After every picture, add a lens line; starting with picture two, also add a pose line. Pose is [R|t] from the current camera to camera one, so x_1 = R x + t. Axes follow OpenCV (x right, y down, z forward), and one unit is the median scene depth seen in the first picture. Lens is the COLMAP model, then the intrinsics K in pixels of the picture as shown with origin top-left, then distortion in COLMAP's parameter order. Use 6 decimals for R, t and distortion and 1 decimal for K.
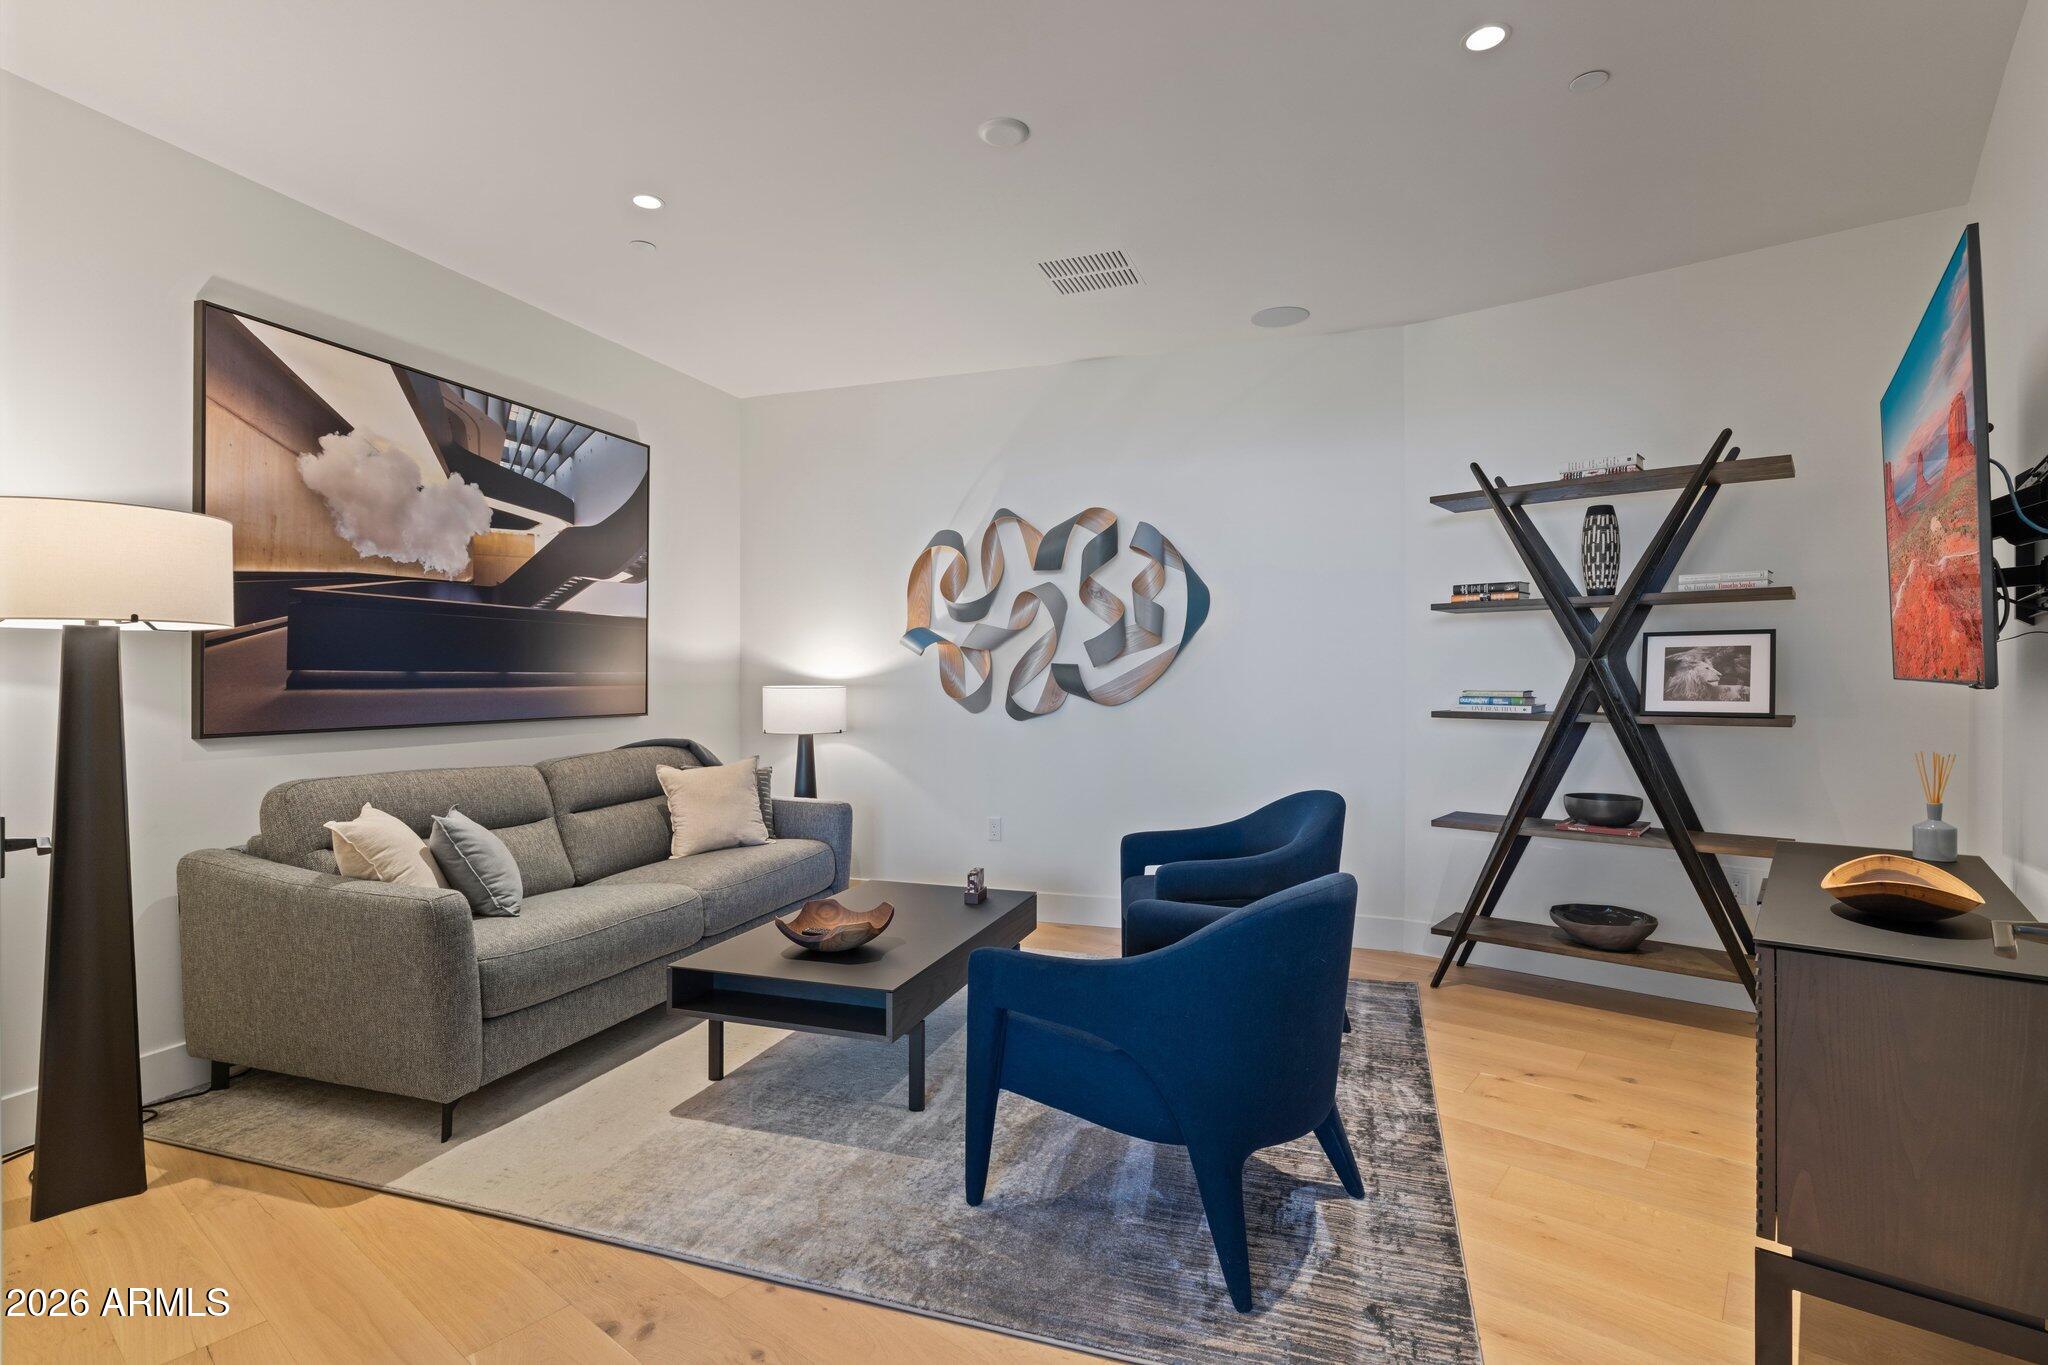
lens RADIAL K [[975.5, 0, 1020.2], [0, 975.5, 668.7], [0, 0, 1]] dist [0.002127, 0.000105]
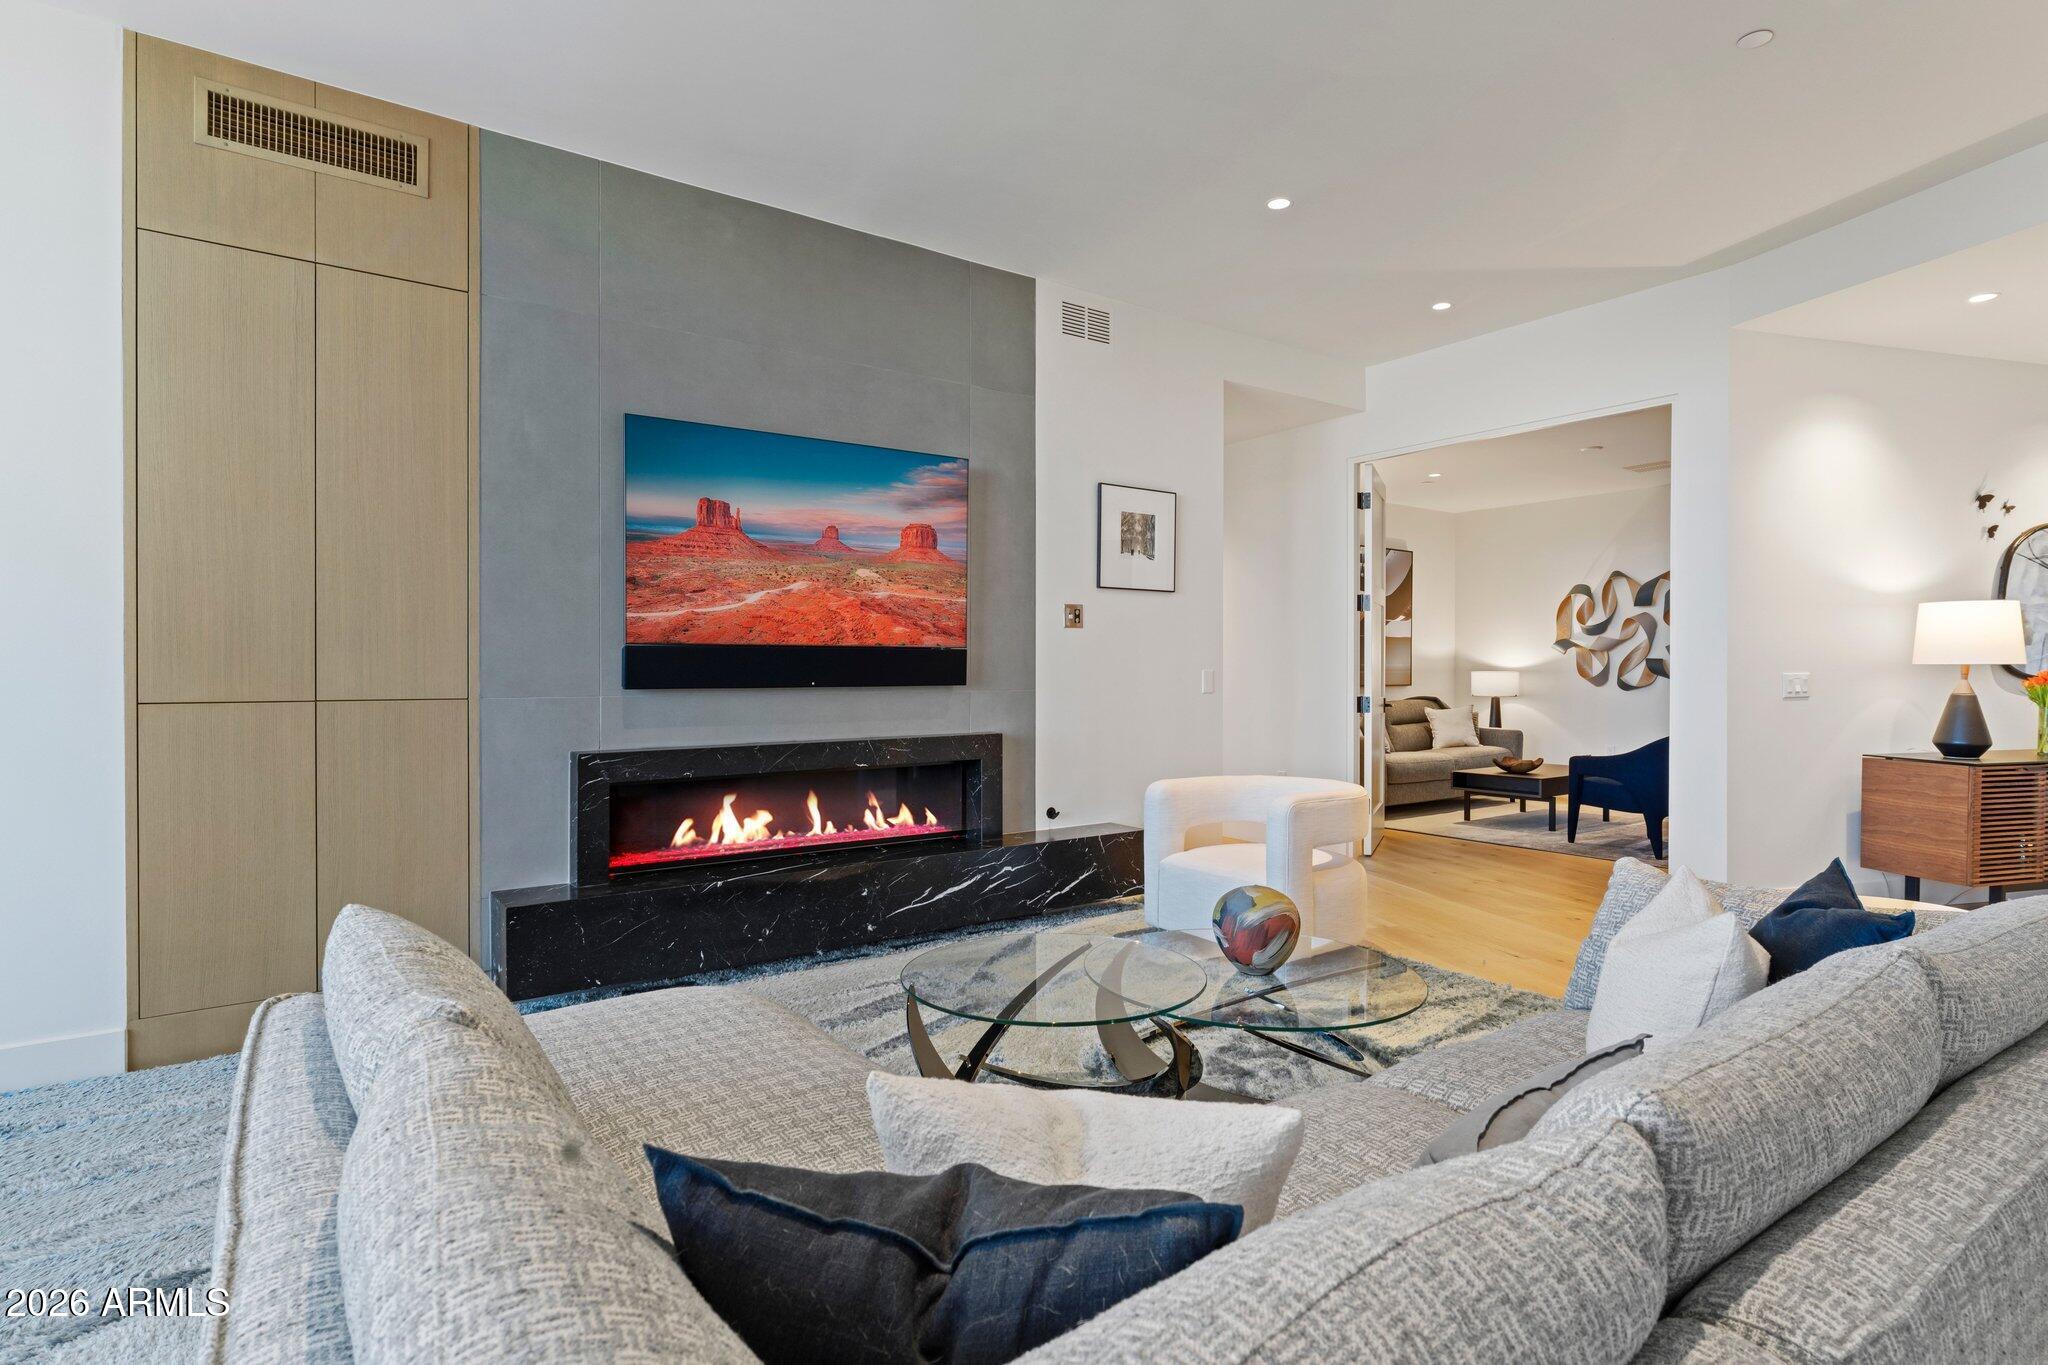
lens RADIAL K [[1036.0, 0, 1035.0], [0, 1036.0, 712.7], [0, 0, 1]] dist [-0.001558, 0.000060]
pose [[0.827271, 0.019721, -0.561457, 0.170138], [0.007285, 0.998923, 0.045821, -0.000913], [0.561756, -0.041997, 0.826236, -1.163958]]
